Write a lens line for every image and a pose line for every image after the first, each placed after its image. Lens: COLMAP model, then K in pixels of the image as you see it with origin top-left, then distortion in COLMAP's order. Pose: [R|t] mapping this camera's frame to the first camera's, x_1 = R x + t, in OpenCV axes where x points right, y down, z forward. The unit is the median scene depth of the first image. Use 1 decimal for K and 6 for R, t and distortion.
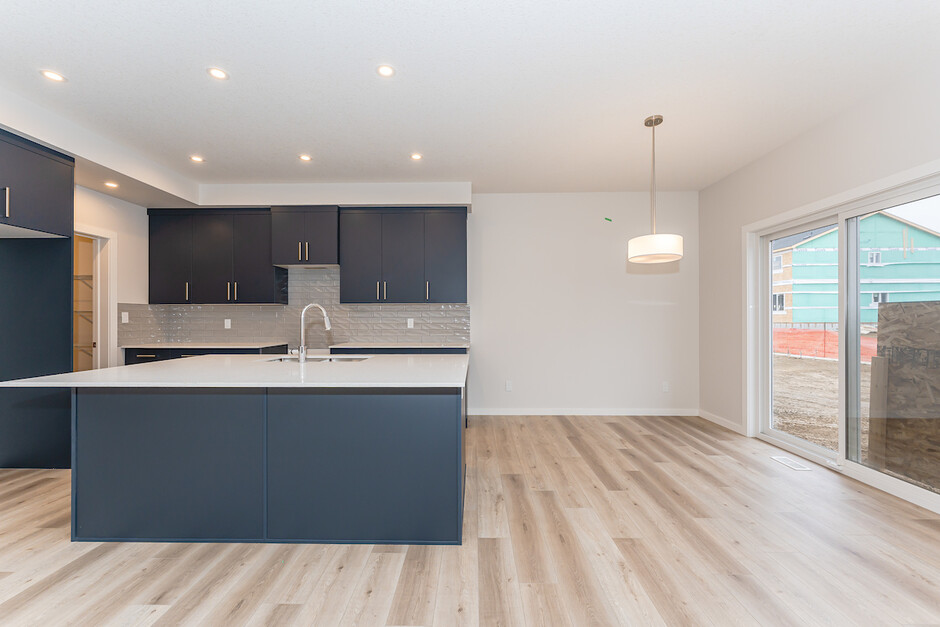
lens RADIAL K [[383.6, 0, 464.6], [0, 383.6, 317.4], [0, 0, 1]] dist [0.000849, 0.000009]
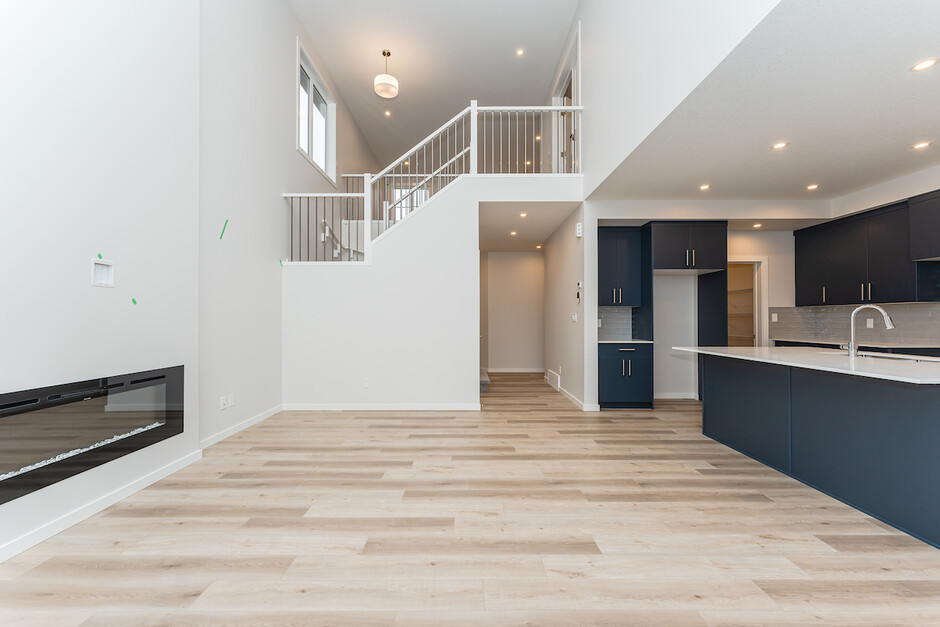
lens RADIAL K [[374.2, 0, 470.0], [0, 374.2, 313.5], [0, 0, 1]] dist [0.000944, 0.000100]
pose [[0.026791, -0.014132, -0.999541, 0.514260], [0.005752, 0.999886, -0.013982, -0.002507], [0.999625, -0.005375, 0.026869, -0.133879]]
